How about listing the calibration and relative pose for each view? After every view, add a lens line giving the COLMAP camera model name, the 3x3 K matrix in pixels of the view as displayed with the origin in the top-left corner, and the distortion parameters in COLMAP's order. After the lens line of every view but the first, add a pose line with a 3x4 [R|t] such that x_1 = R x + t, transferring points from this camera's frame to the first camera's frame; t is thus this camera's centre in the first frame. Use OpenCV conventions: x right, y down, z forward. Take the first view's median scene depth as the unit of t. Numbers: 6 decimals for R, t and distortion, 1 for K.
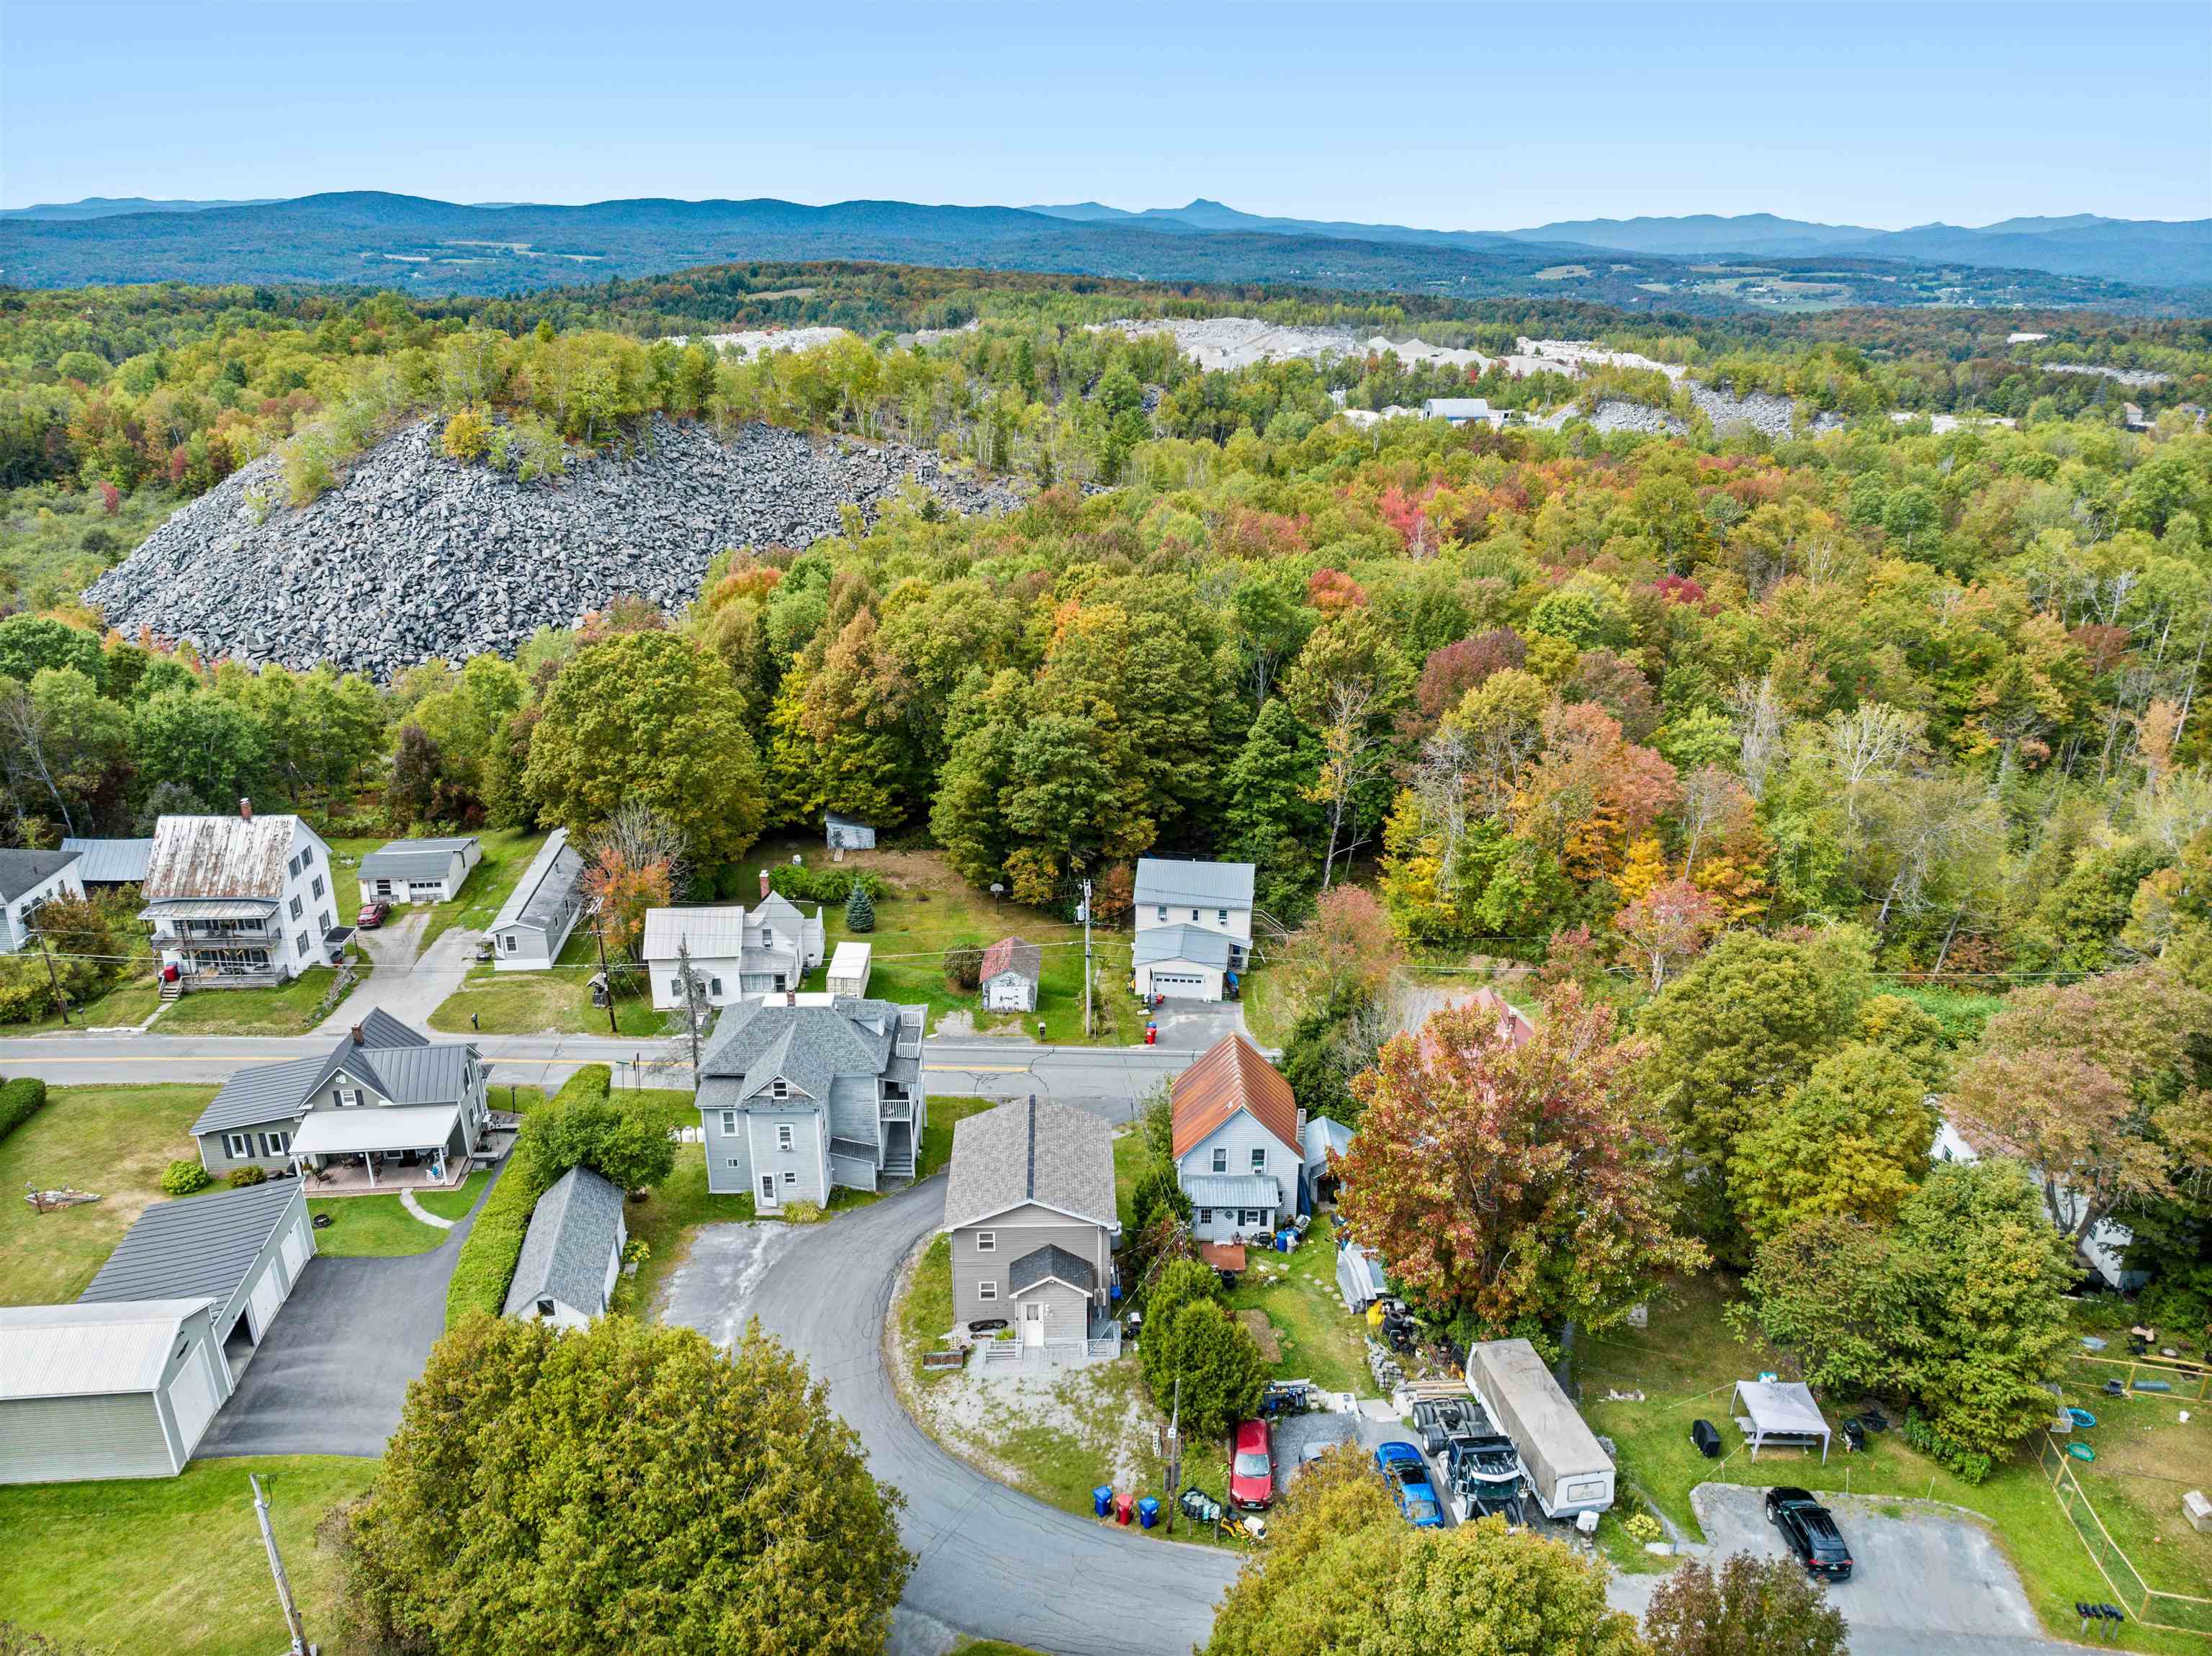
lens RADIAL K [[1564.6, 0, 1106.0], [0, 1564.6, 828.0], [0, 0, 1]] dist [-0.038408, 0.001534]
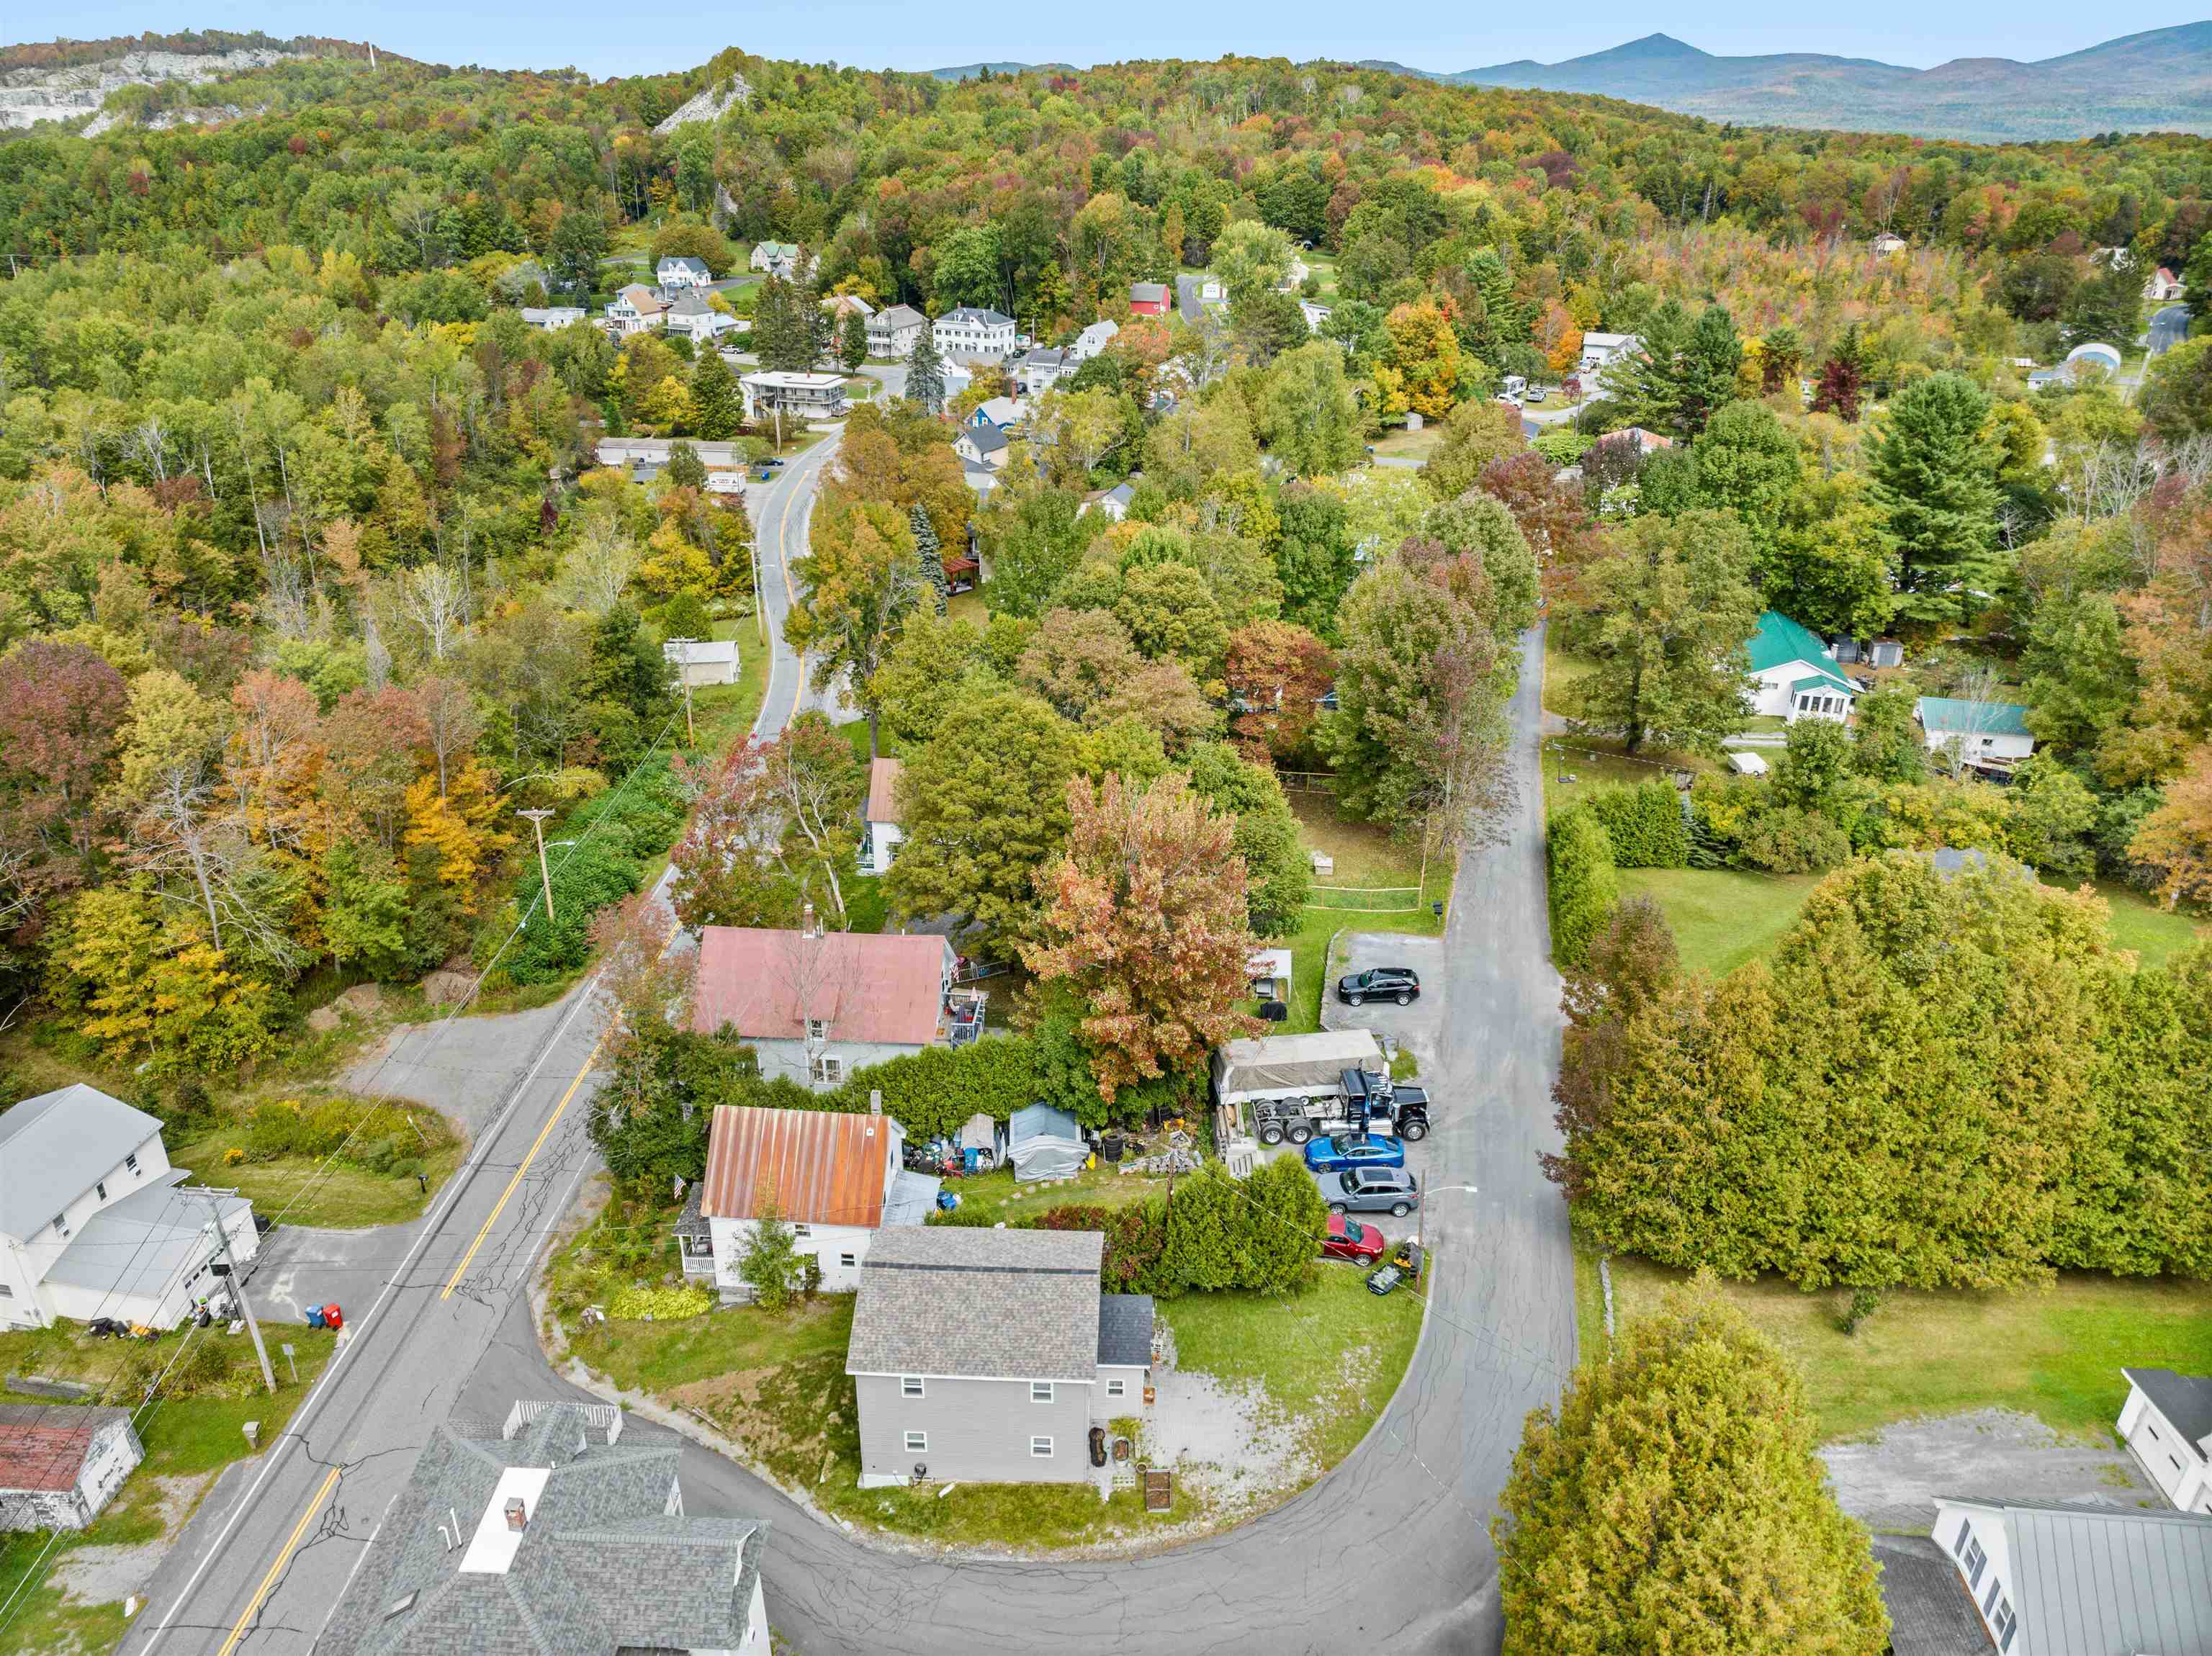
lens RADIAL K [[1547.7, 0, 1106.0], [0, 1547.7, 828.0], [0, 0, 1]] dist [-0.038704, 0.008204]
pose [[0.057434, -0.436314, 0.897960, -0.393447], [0.345314, 0.852610, 0.392192, -0.164509], [-0.936728, 0.287553, 0.199634, 0.438734]]
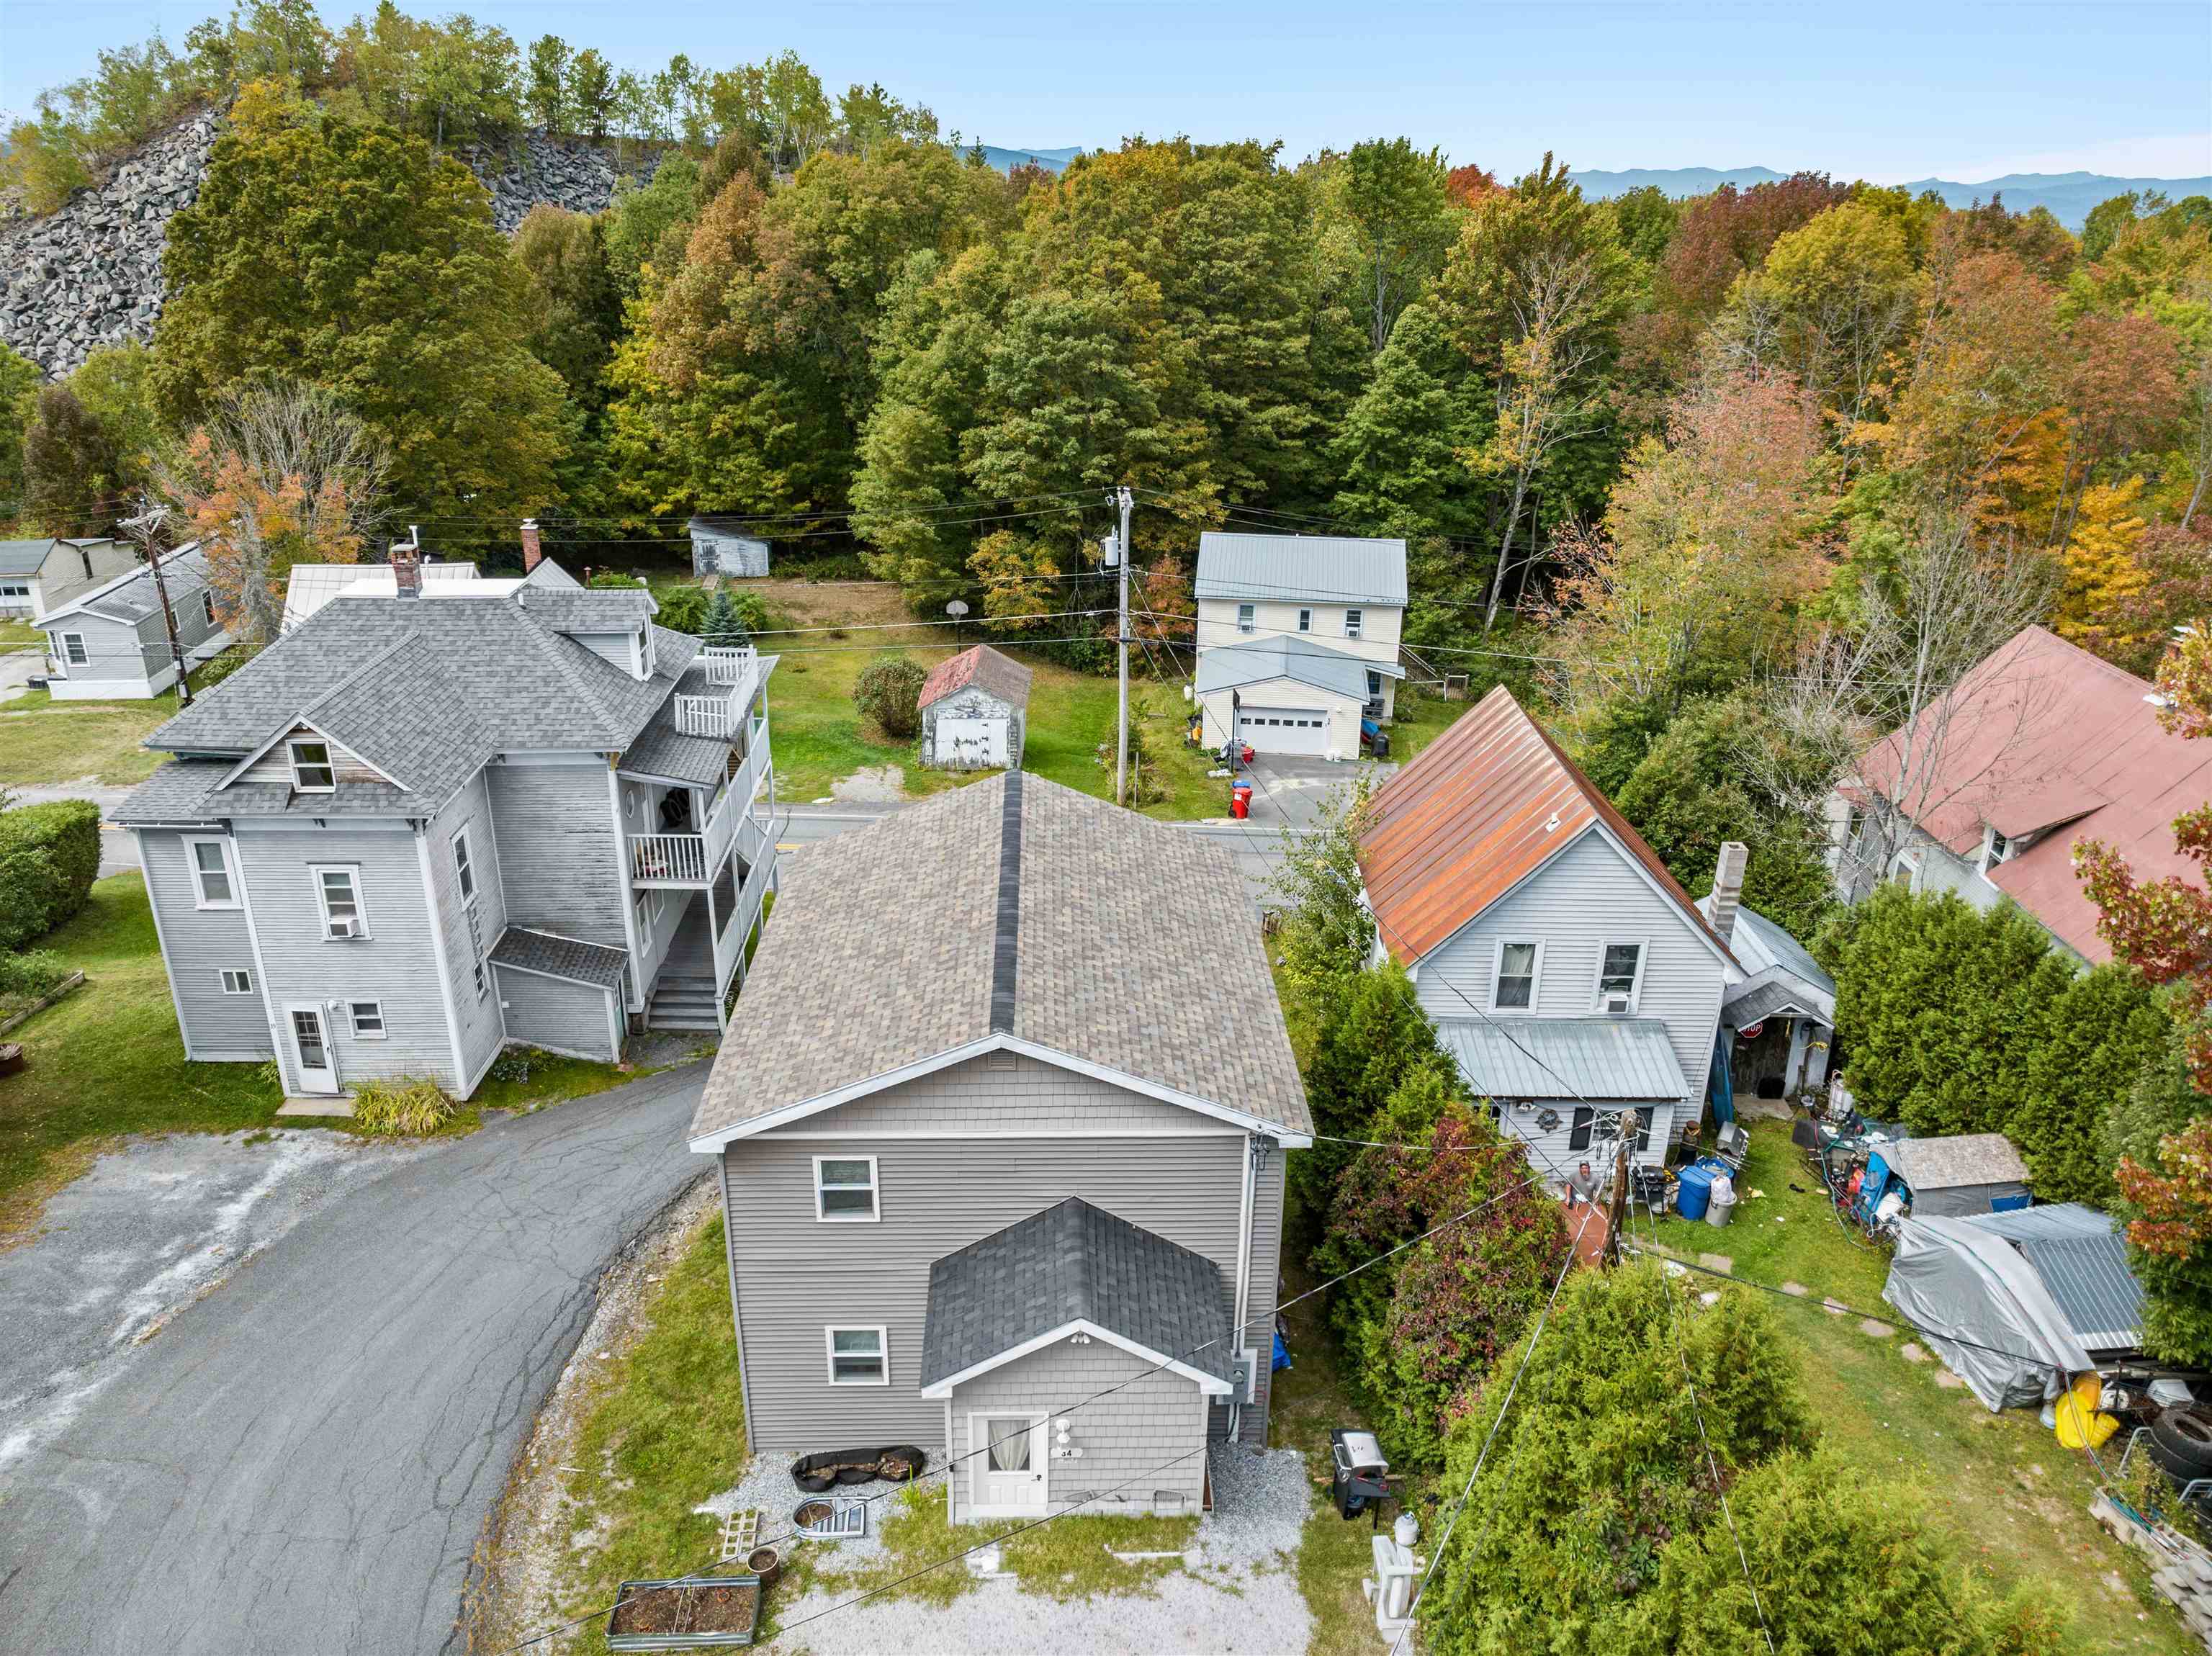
lens RADIAL K [[1564.6, 0, 1106.0], [0, 1564.6, 828.0], [0, 0, 1]] dist [-0.038408, 0.001534]
pose [[0.999912, 0.008069, 0.010540, -0.019325], [-0.008365, 0.999563, 0.028366, 0.111604], [-0.010306, -0.028452, 0.999542, 0.418932]]
